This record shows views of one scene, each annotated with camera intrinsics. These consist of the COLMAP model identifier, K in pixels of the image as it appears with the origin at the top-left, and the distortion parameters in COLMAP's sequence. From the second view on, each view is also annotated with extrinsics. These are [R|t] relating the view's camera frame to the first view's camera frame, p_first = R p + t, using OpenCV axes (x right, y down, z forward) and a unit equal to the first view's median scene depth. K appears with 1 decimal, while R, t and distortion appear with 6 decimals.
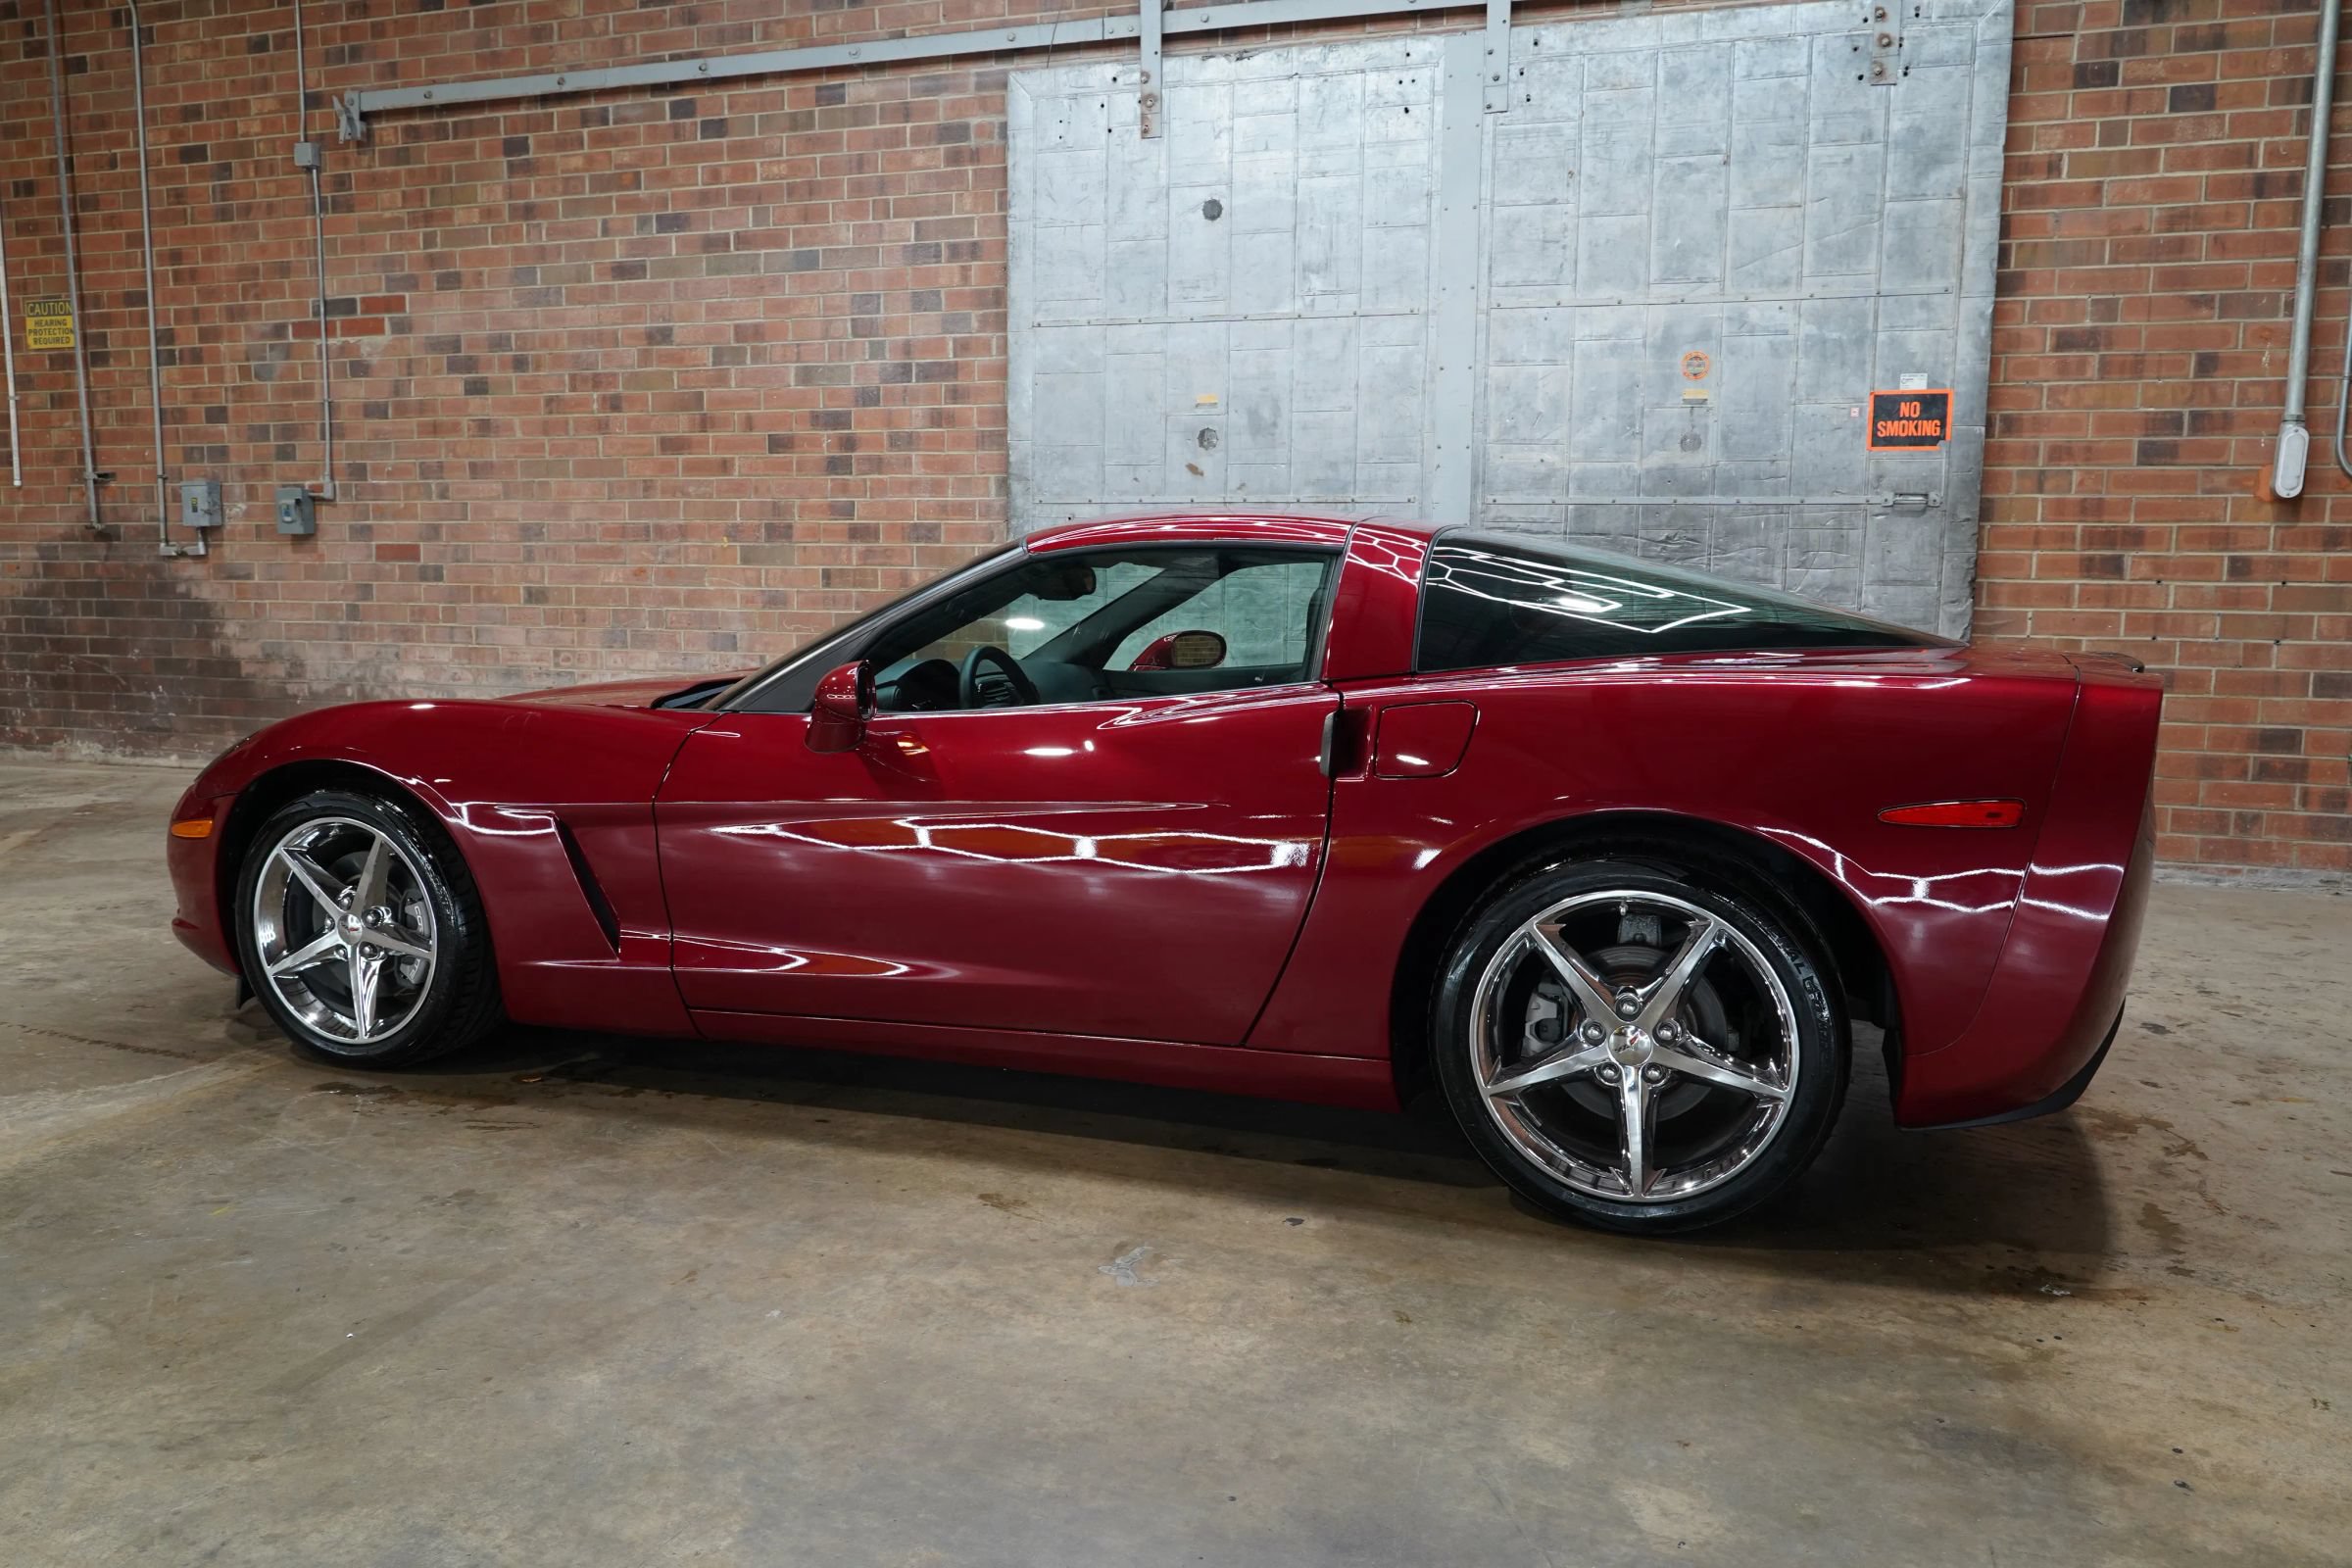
lens RADIAL K [[1688.9, 0, 1167.3], [0, 1688.9, 772.4], [0, 0, 1]] dist [-0.013797, 0.016182]
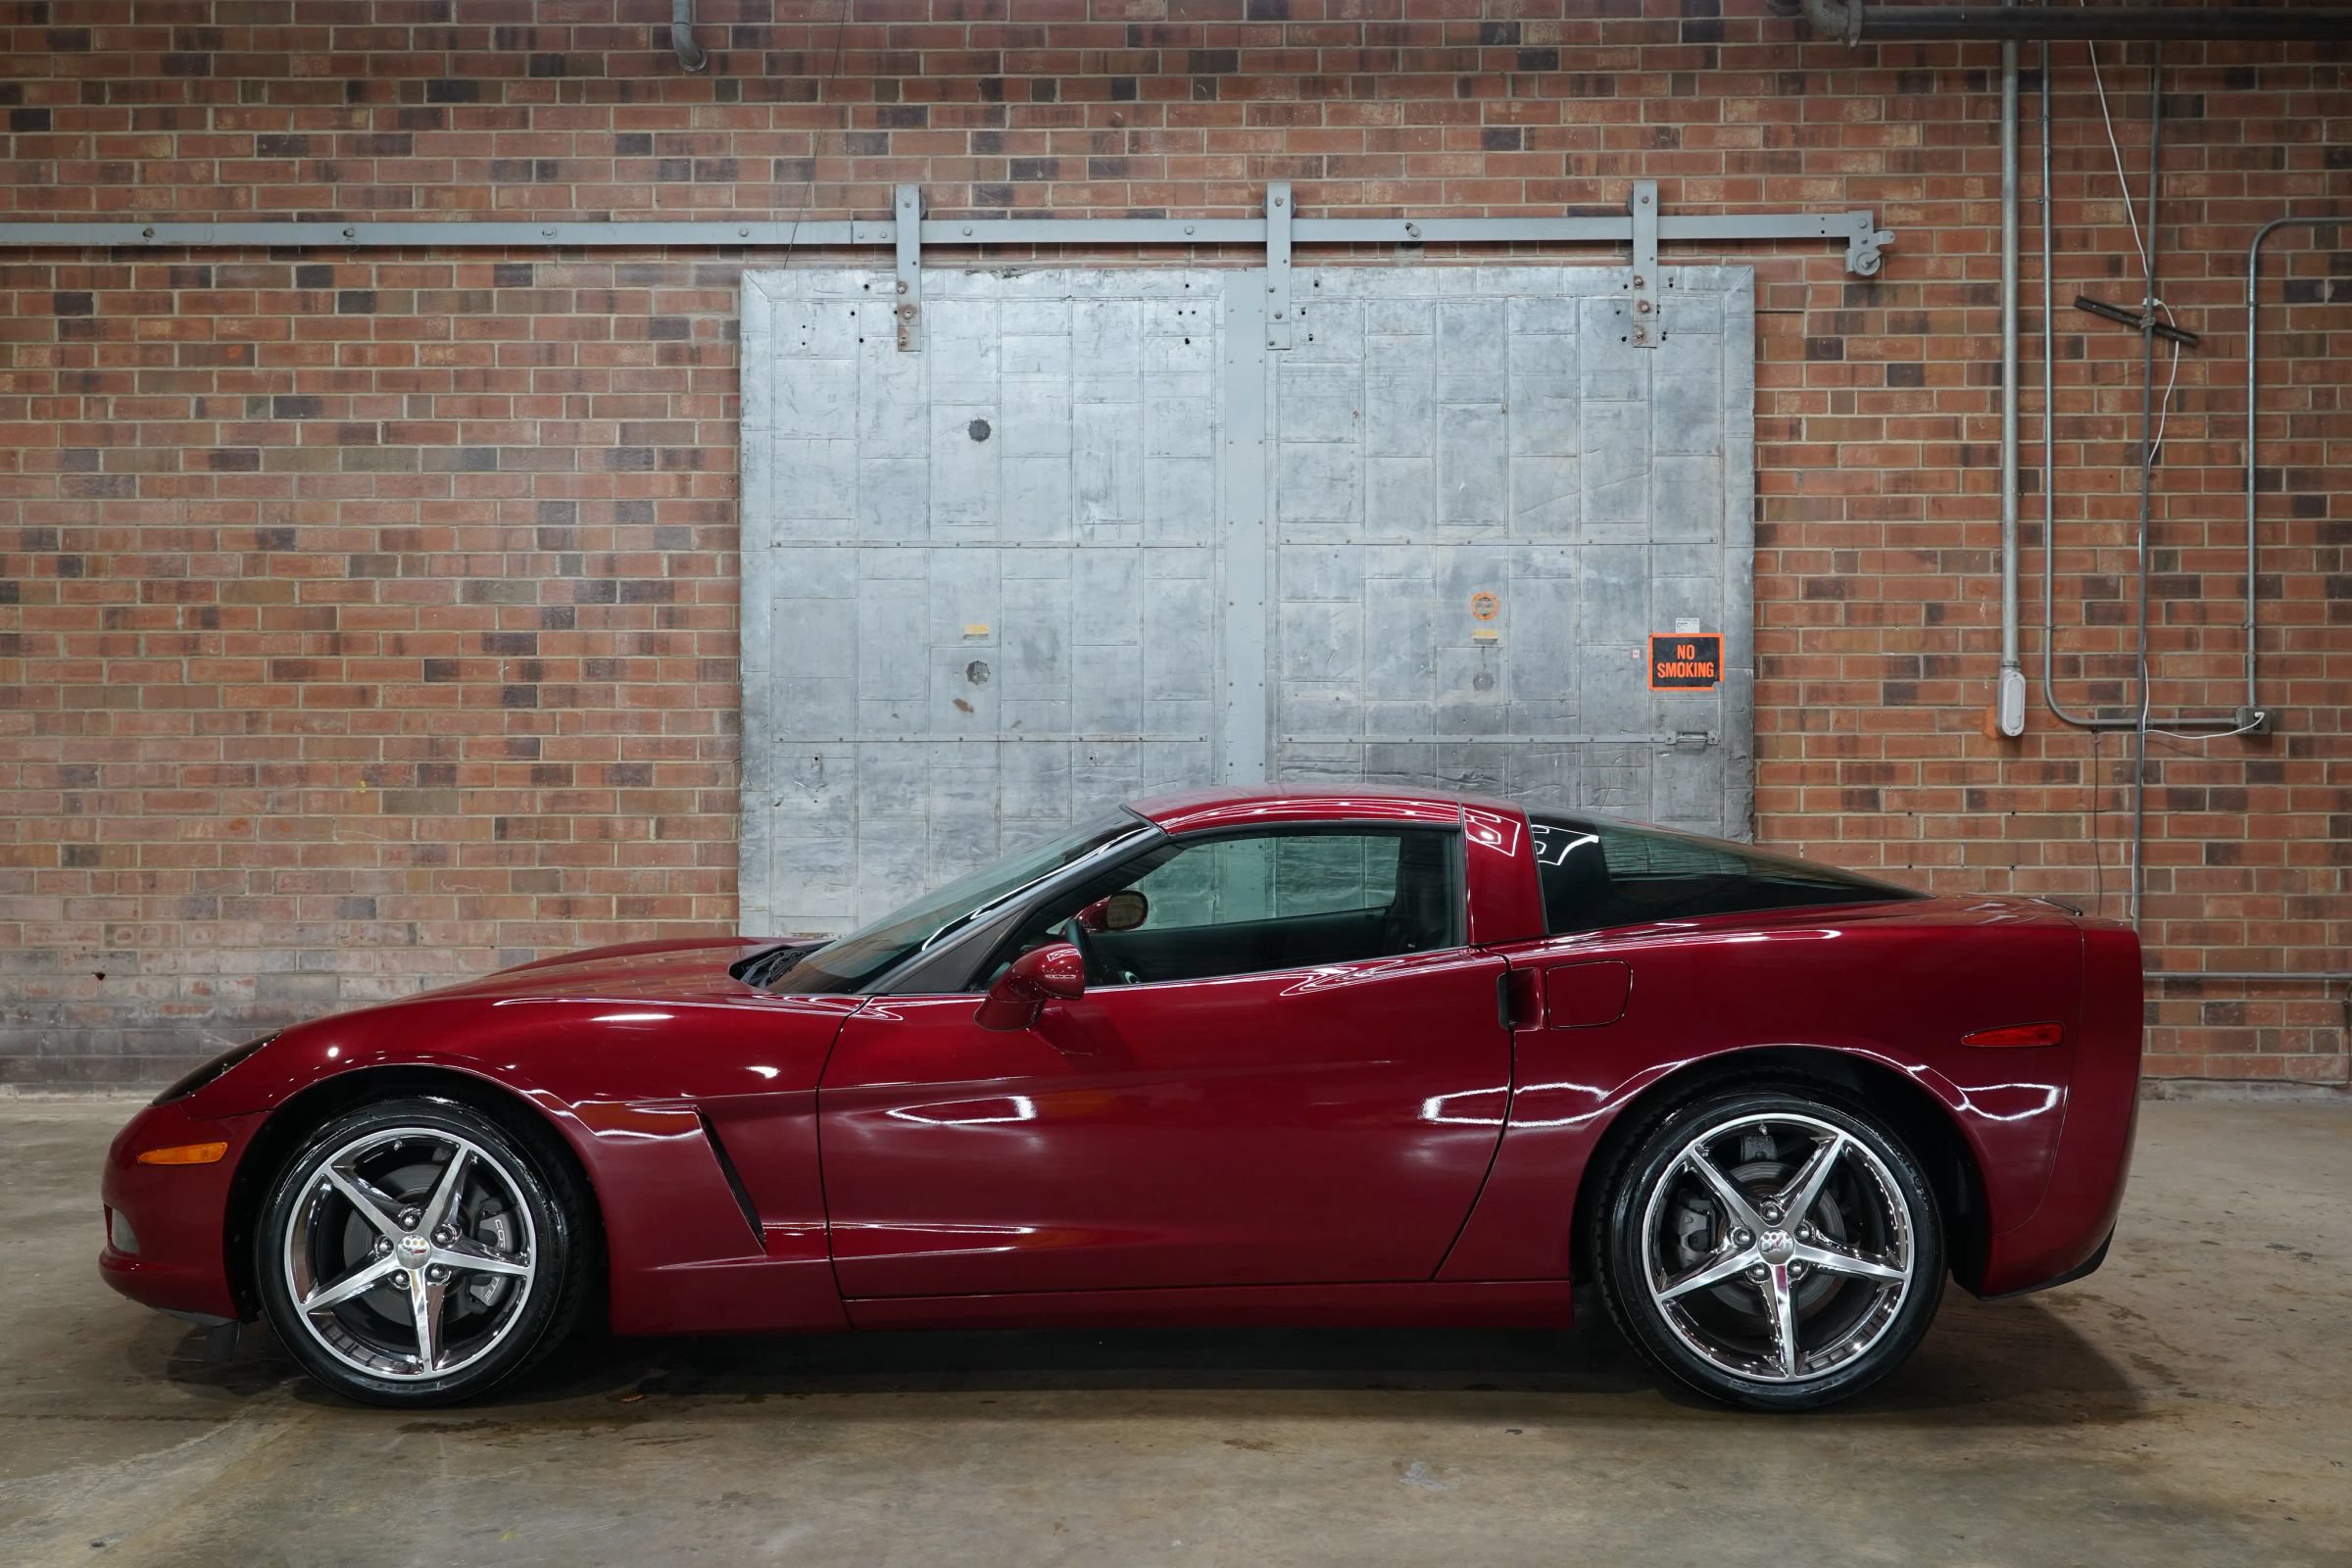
lens RADIAL K [[2182.2, 0, 1171.0], [0, 2182.2, 762.2], [0, 0, 1]] dist [0.032381, 0.000000]
pose [[0.953696, -0.010620, 0.300585, -0.248914], [0.047350, 0.992216, -0.115177, -0.007948], [-0.297022, 0.124077, 0.946775, -0.158705]]
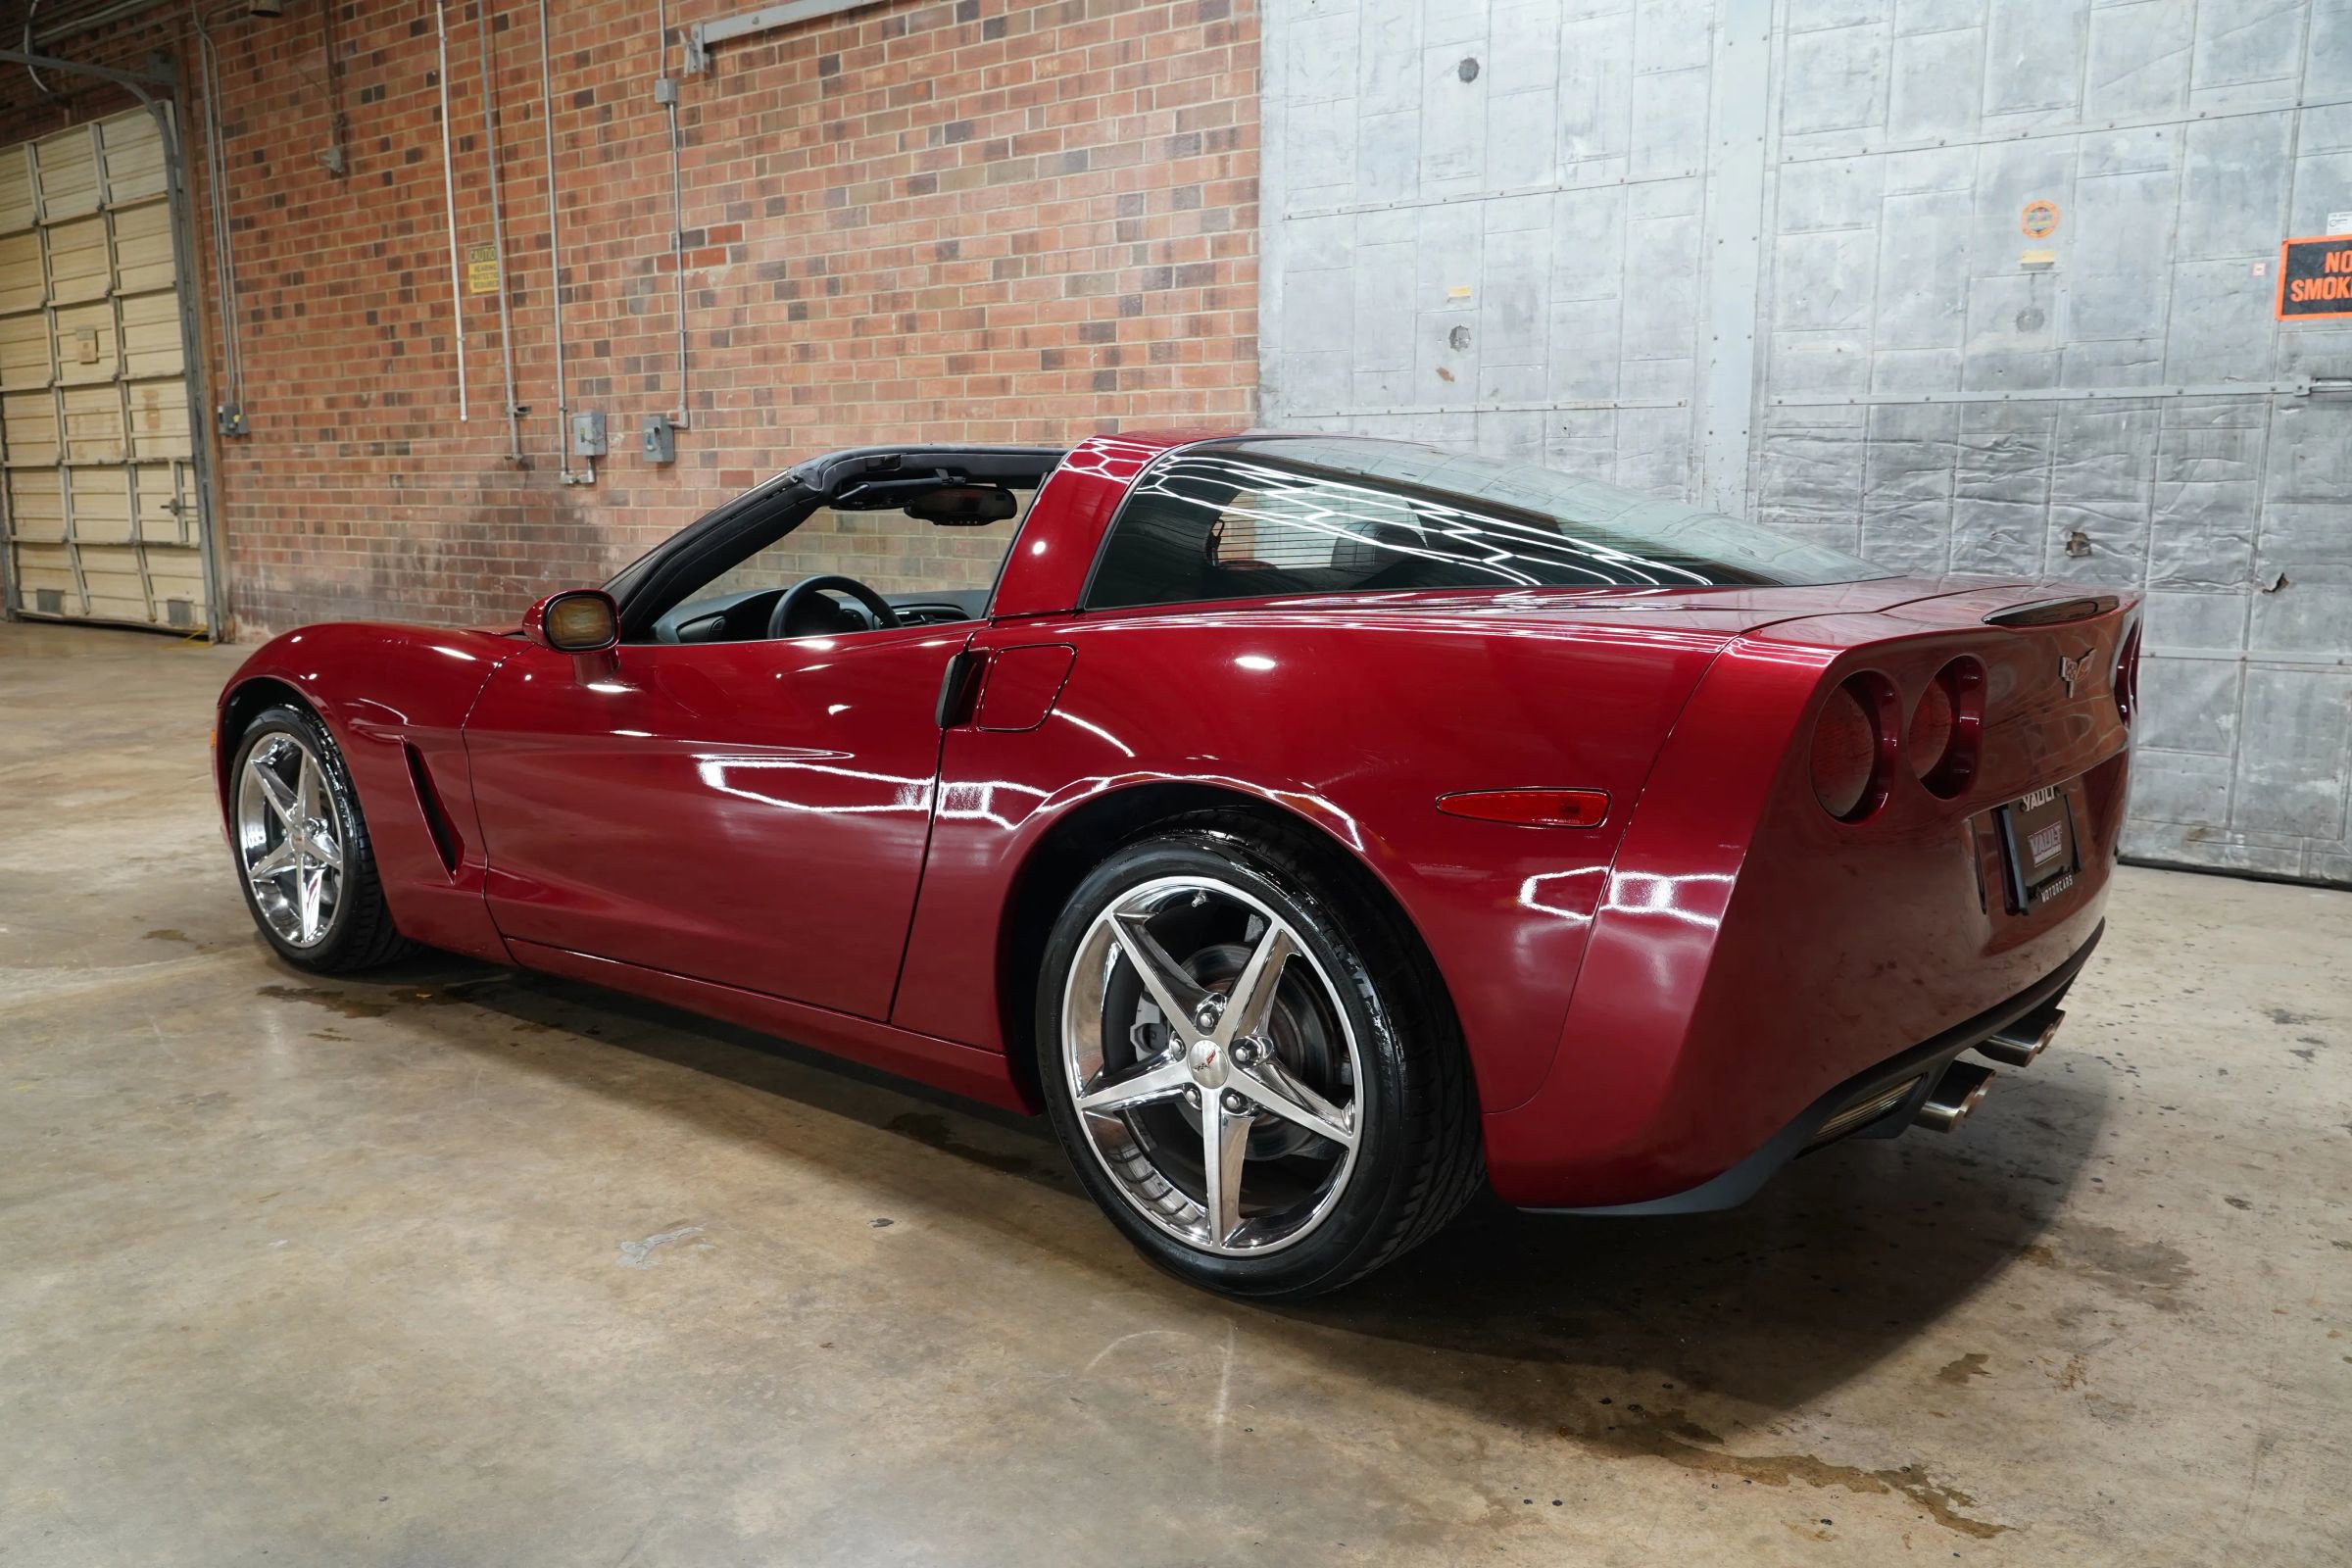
lens RADIAL K [[1822.7, 0, 1165.7], [0, 1822.7, 772.1], [0, 0, 1]] dist [0.005922, 0.006133]
pose [[0.935788, 0.045637, -0.349598, 0.235817], [-0.033651, 0.998621, 0.040286, -0.007675], [0.350955, -0.025934, 0.936033, 0.065268]]
